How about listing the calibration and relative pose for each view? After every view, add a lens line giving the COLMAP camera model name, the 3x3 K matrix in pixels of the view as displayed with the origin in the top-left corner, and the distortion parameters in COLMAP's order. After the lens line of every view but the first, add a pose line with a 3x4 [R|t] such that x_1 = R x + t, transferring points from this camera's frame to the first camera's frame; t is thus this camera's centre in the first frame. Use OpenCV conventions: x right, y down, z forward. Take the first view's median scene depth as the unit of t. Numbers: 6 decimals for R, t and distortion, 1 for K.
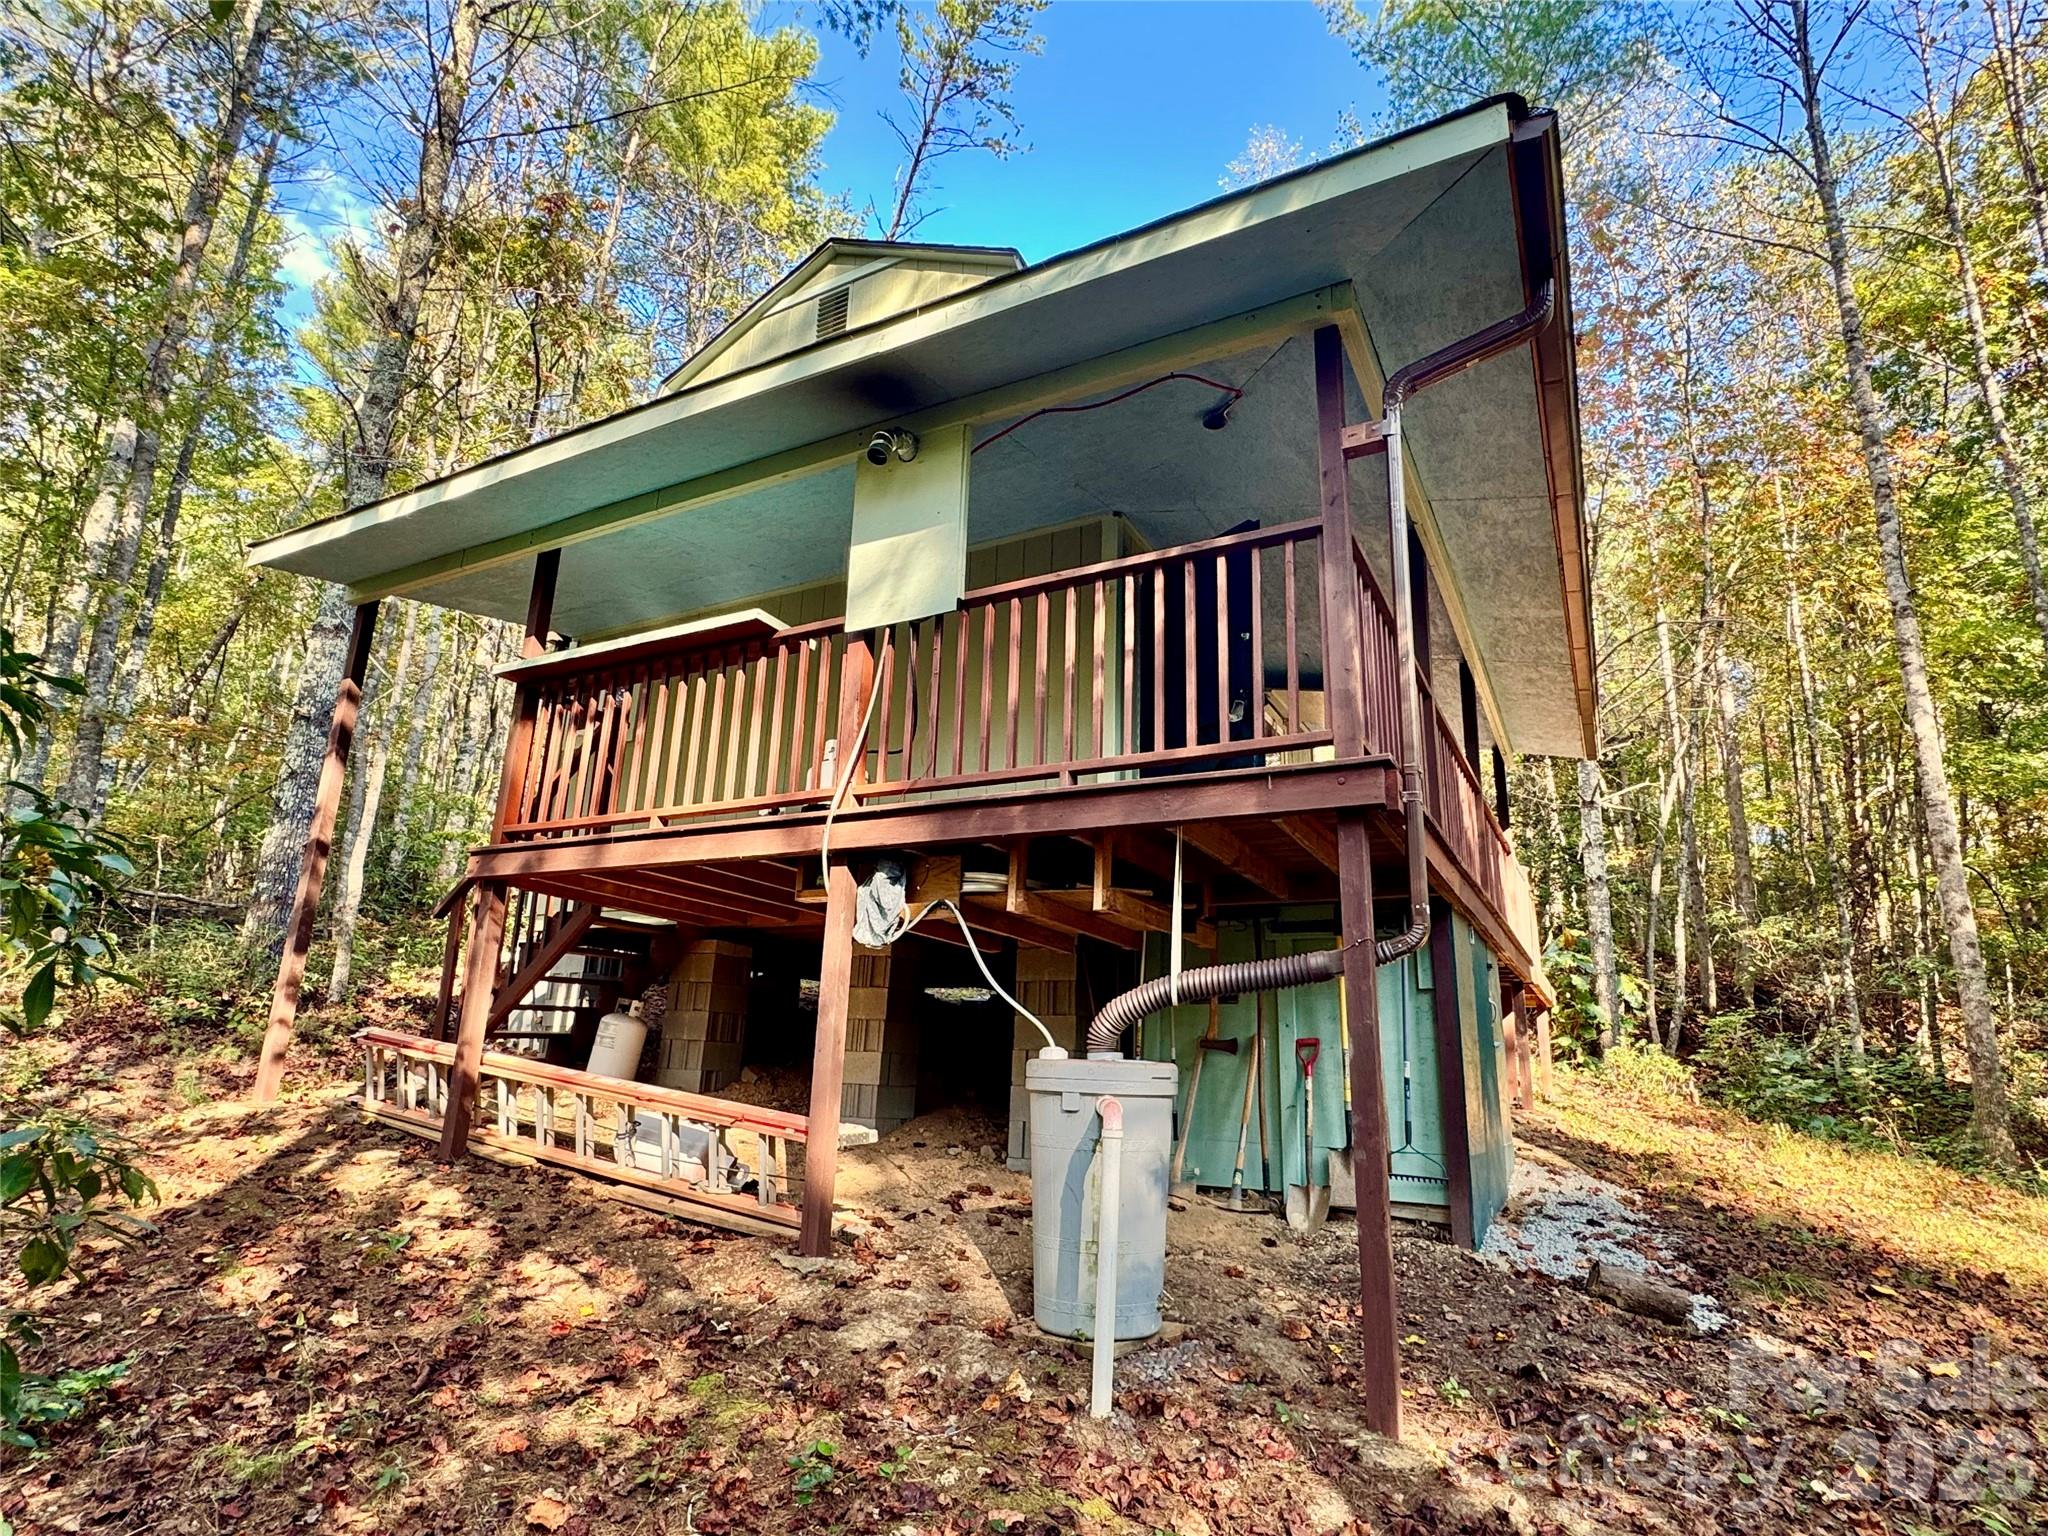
lens RADIAL K [[1081.5, 0, 1024.0], [0, 1081.5, 768.0], [0, 0, 1]] dist [0.027829, 0.000038]
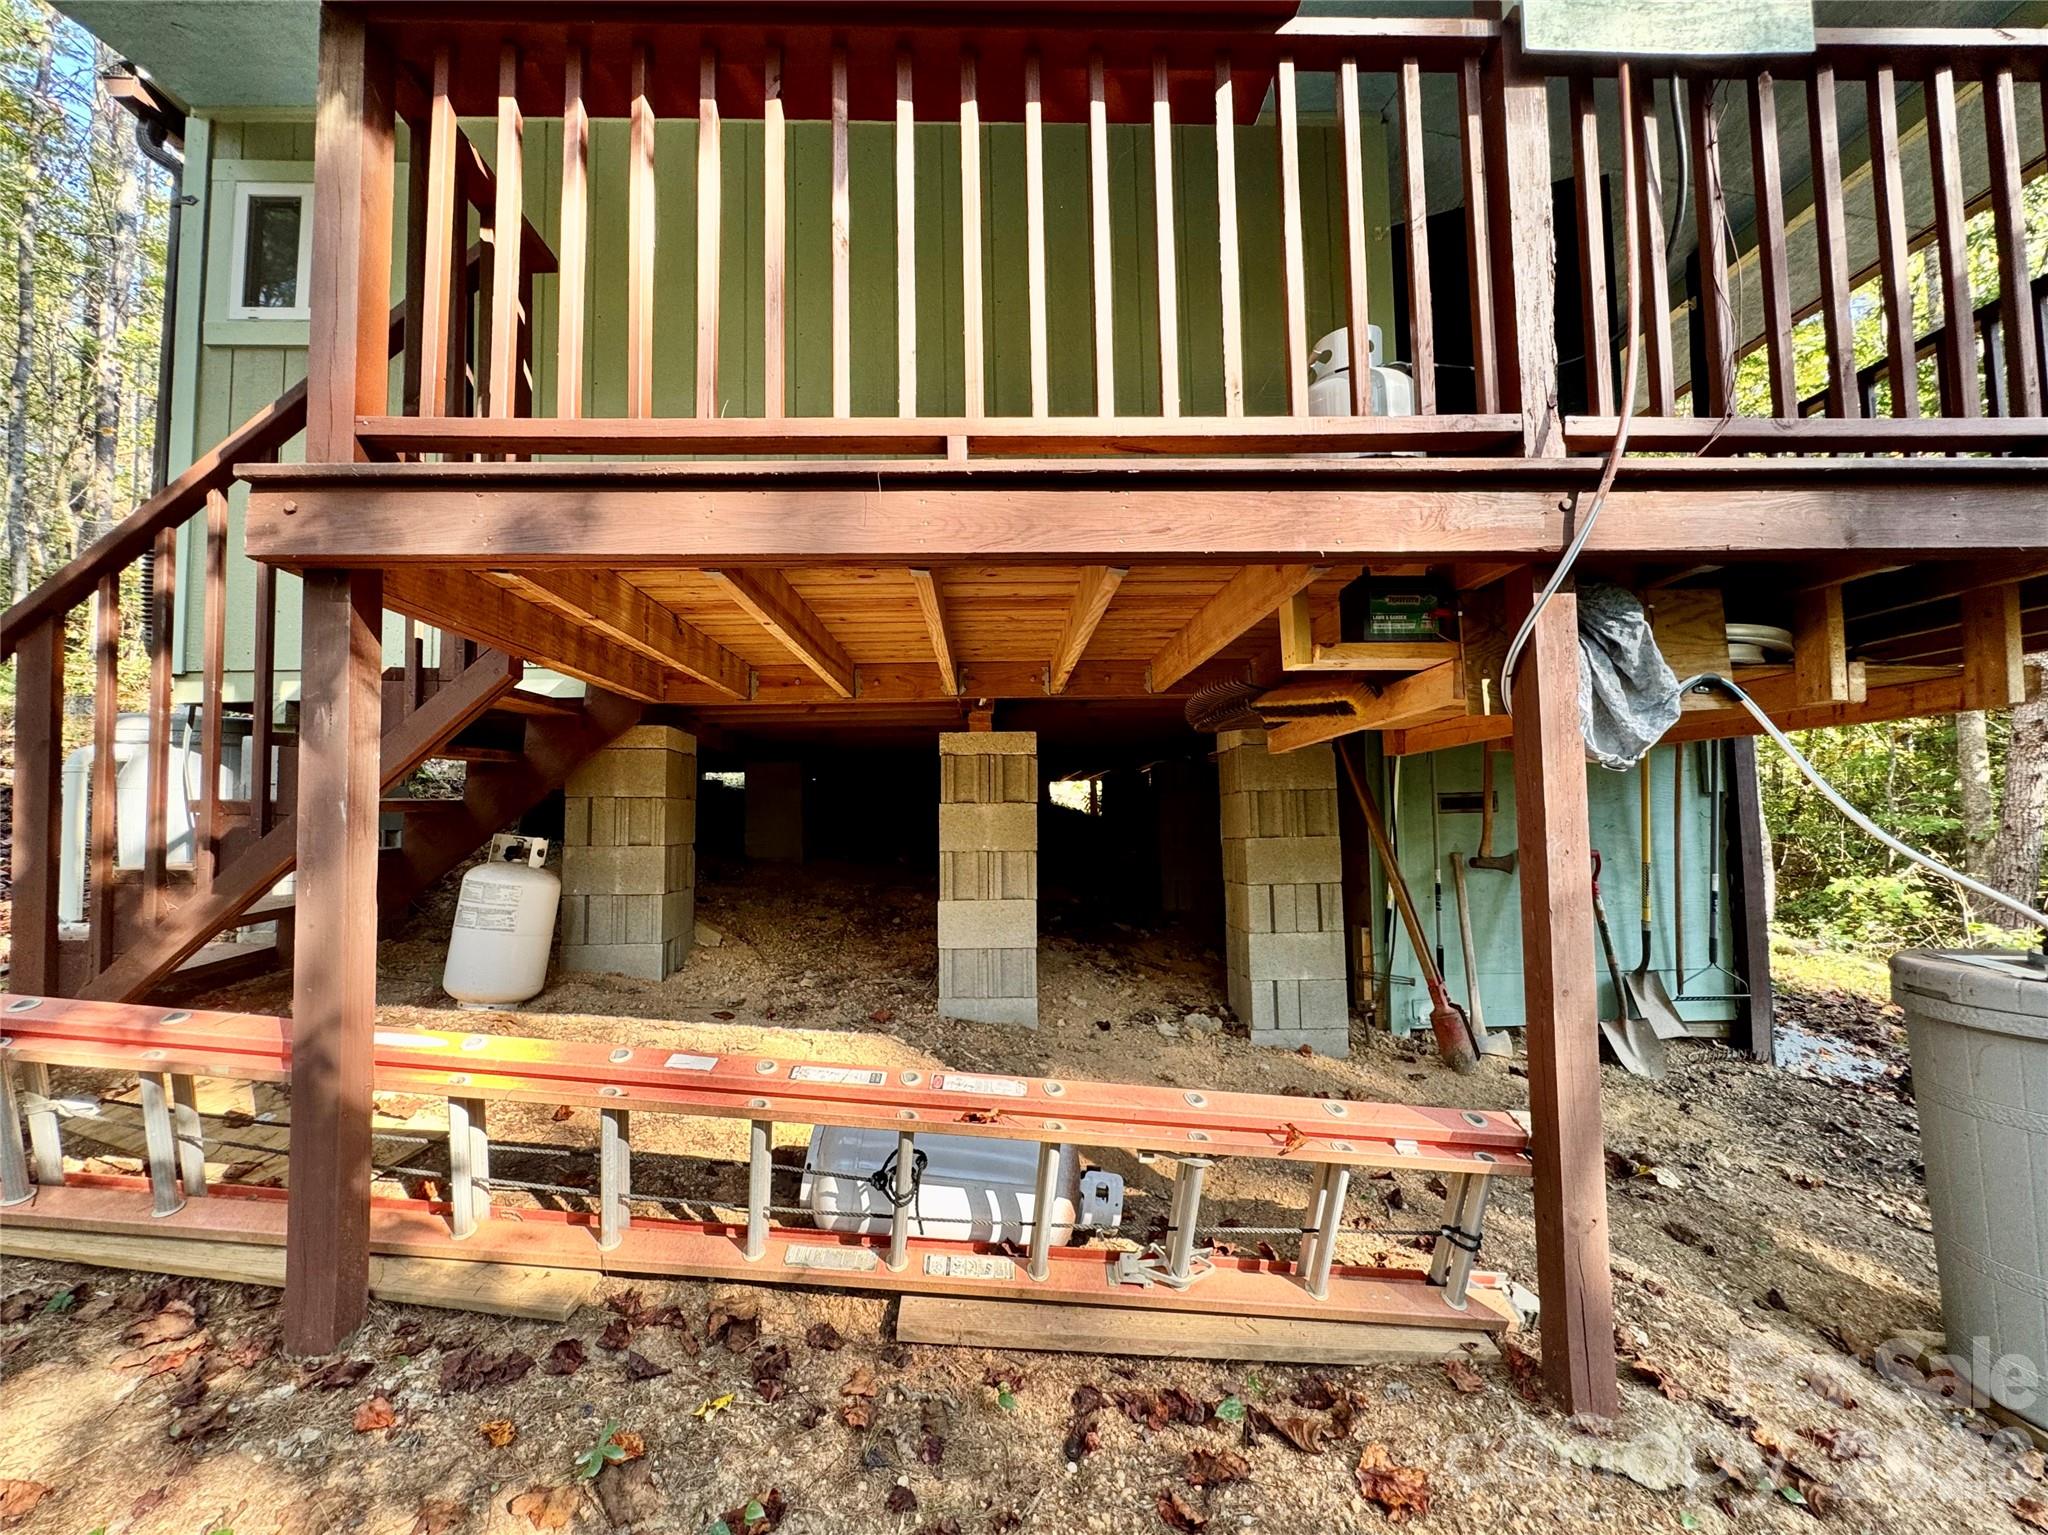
lens RADIAL K [[848.1, 0, 1024.0], [0, 848.1, 767.5], [0, 0, 1]] dist [-0.000347, 0.000035]
pose [[0.859183, -0.019996, 0.511277, -0.464339], [-0.094578, 0.975811, 0.197100, 0.096541], [-0.502851, -0.217701, 0.836509, 0.687619]]
